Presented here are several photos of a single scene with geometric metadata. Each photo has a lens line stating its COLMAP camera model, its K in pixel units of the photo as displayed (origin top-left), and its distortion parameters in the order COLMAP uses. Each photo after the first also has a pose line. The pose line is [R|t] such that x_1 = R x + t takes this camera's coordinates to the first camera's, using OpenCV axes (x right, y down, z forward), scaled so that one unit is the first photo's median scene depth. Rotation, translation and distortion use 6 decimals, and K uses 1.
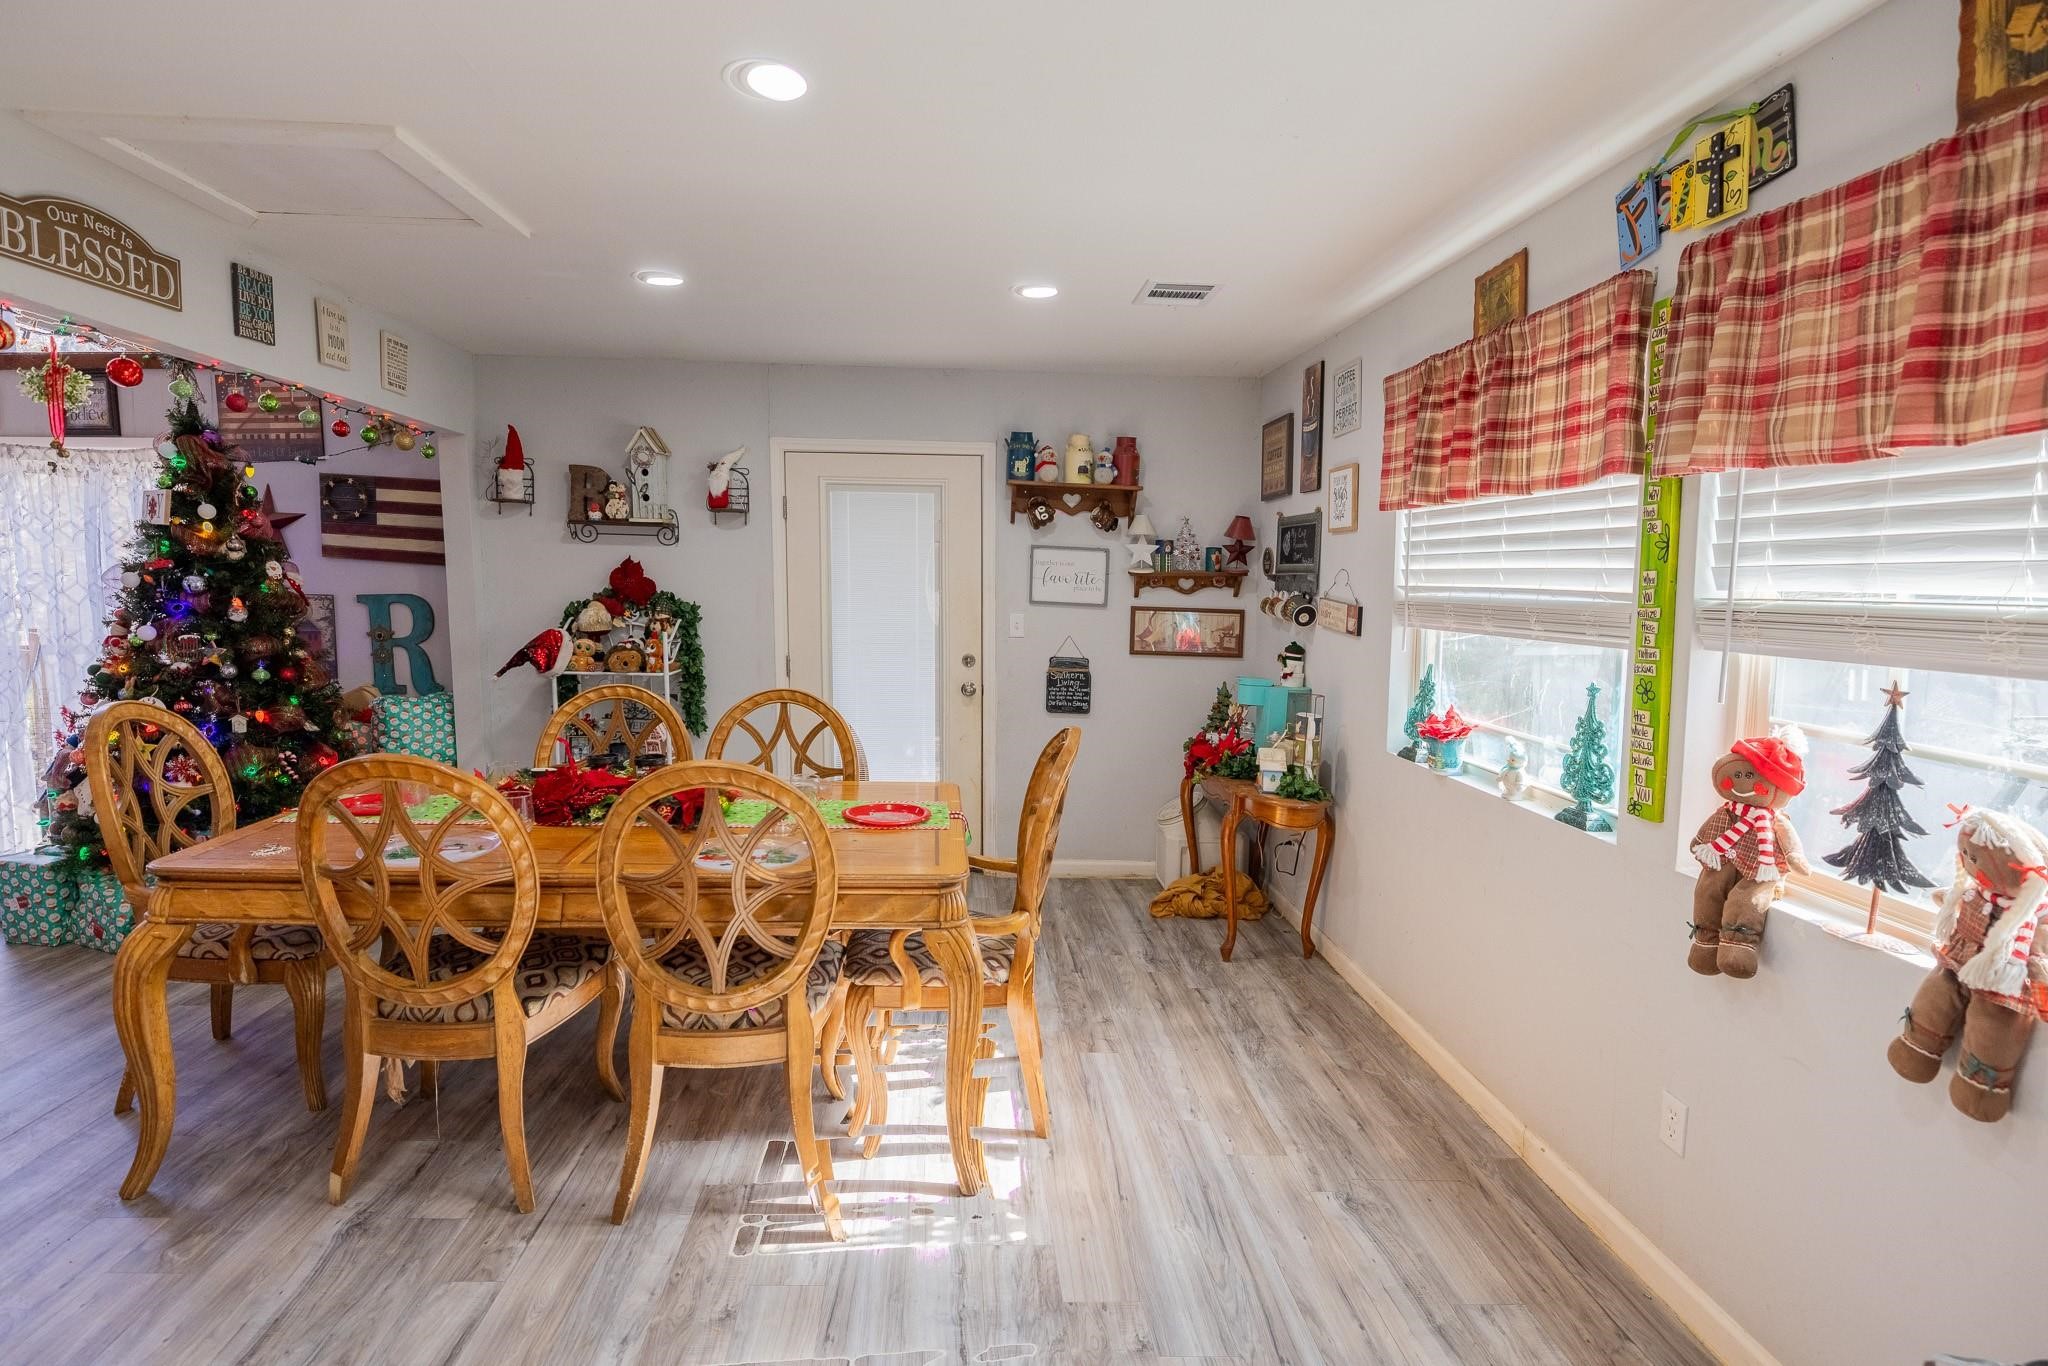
lens RADIAL K [[990.9, 0, 1024.0], [0, 990.9, 683.0], [0, 0, 1]] dist [-0.004805, 0.000213]
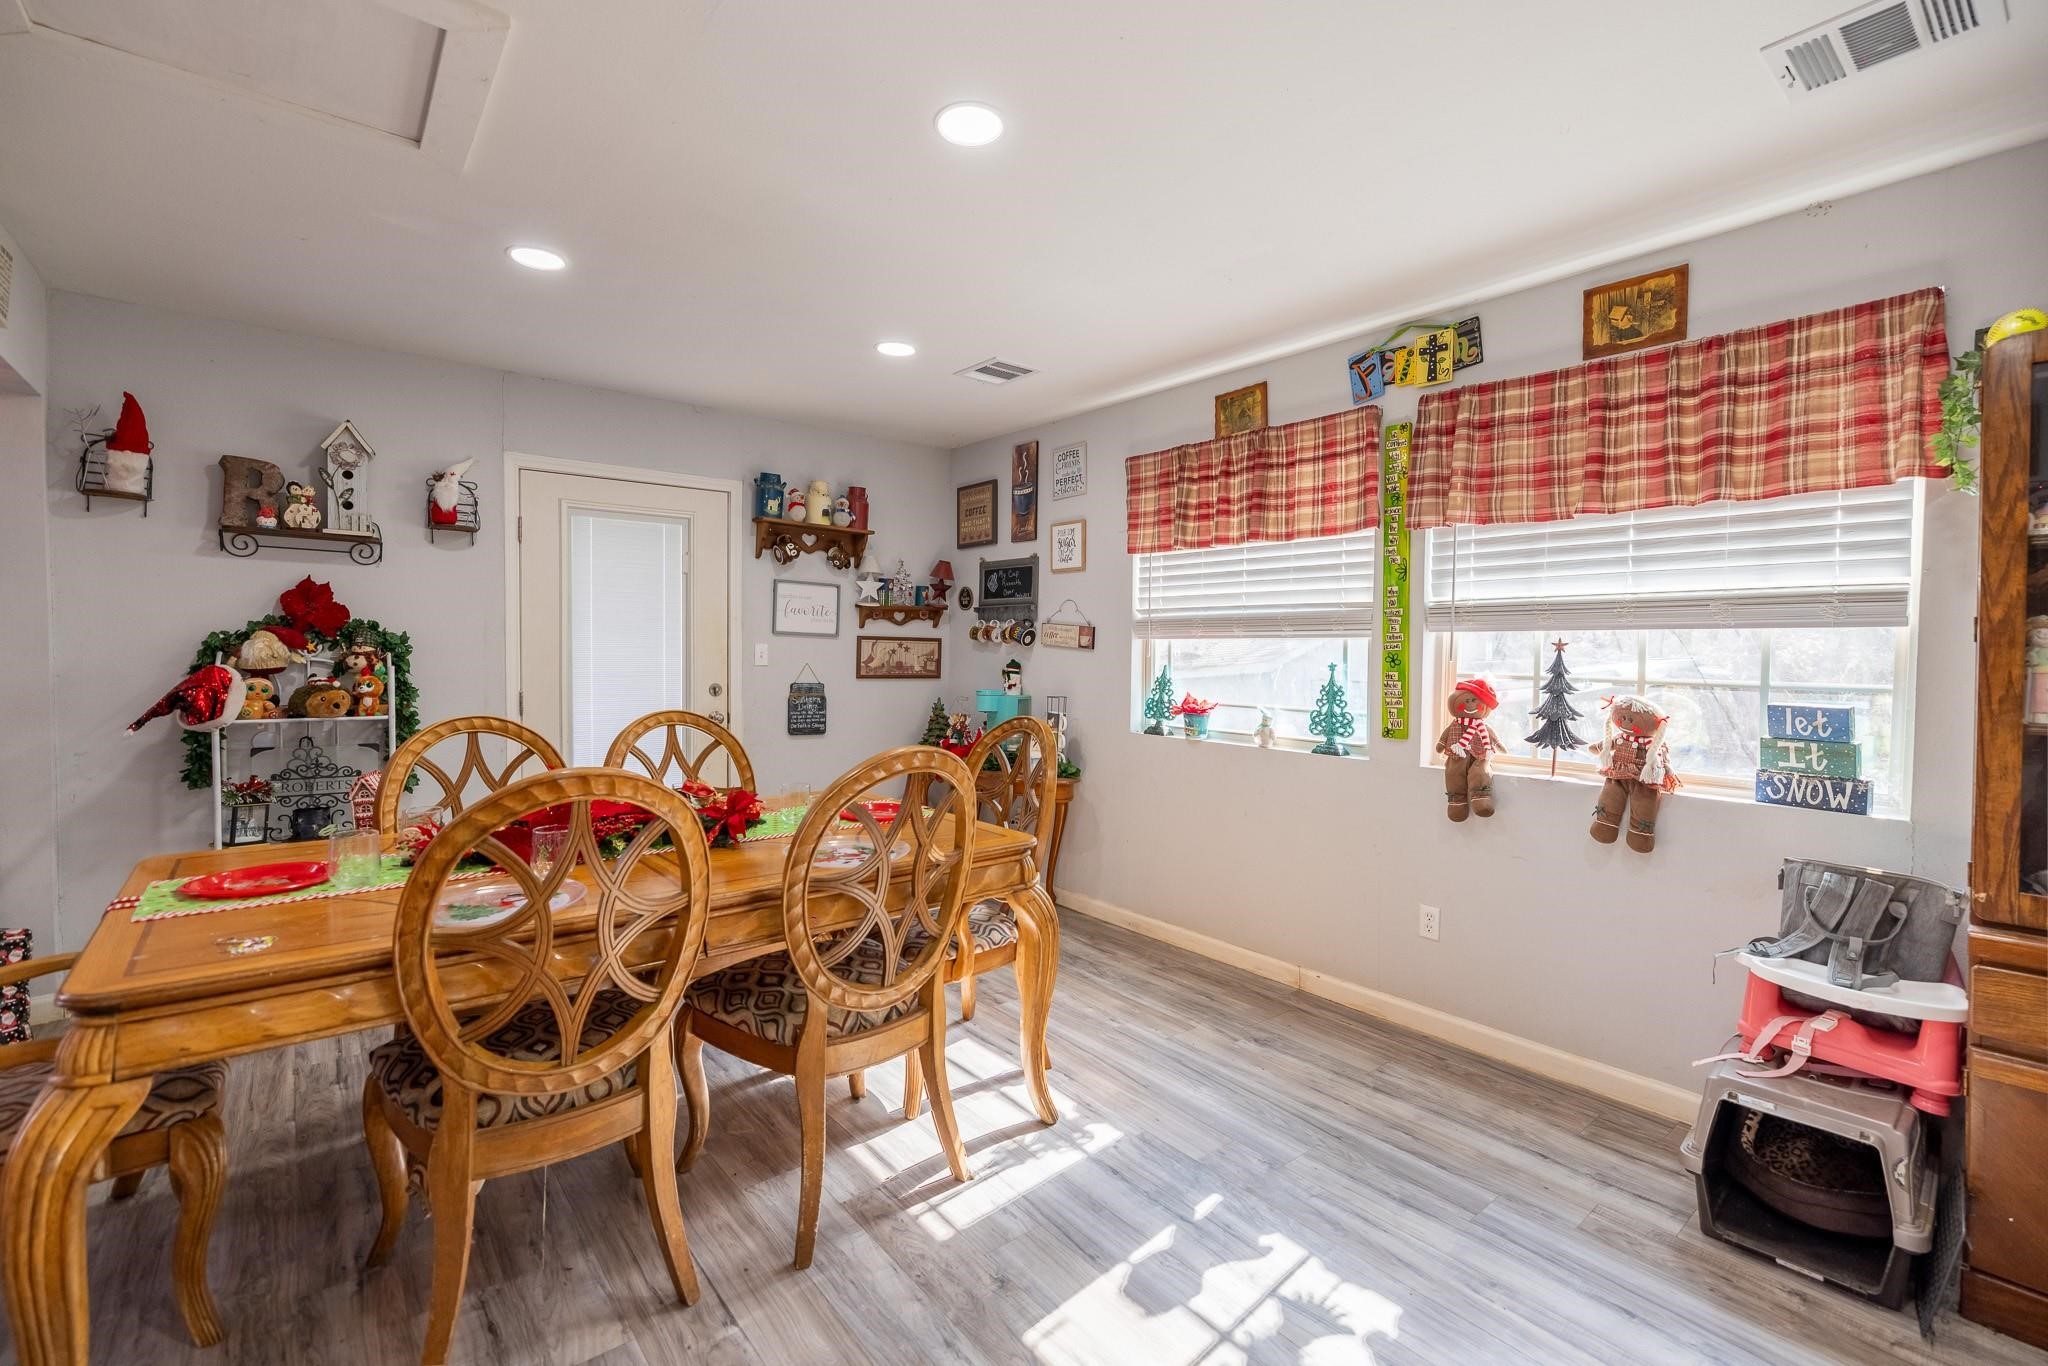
lens RADIAL K [[872.4, 0, 1021.0], [0, 872.4, 675.8], [0, 0, 1]] dist [-0.001018, 0.000451]
pose [[0.810373, -0.034295, 0.584910, -0.535560], [0.071850, 0.996568, -0.041114, 0.037122], [-0.581493, 0.075343, 0.810055, 0.143324]]
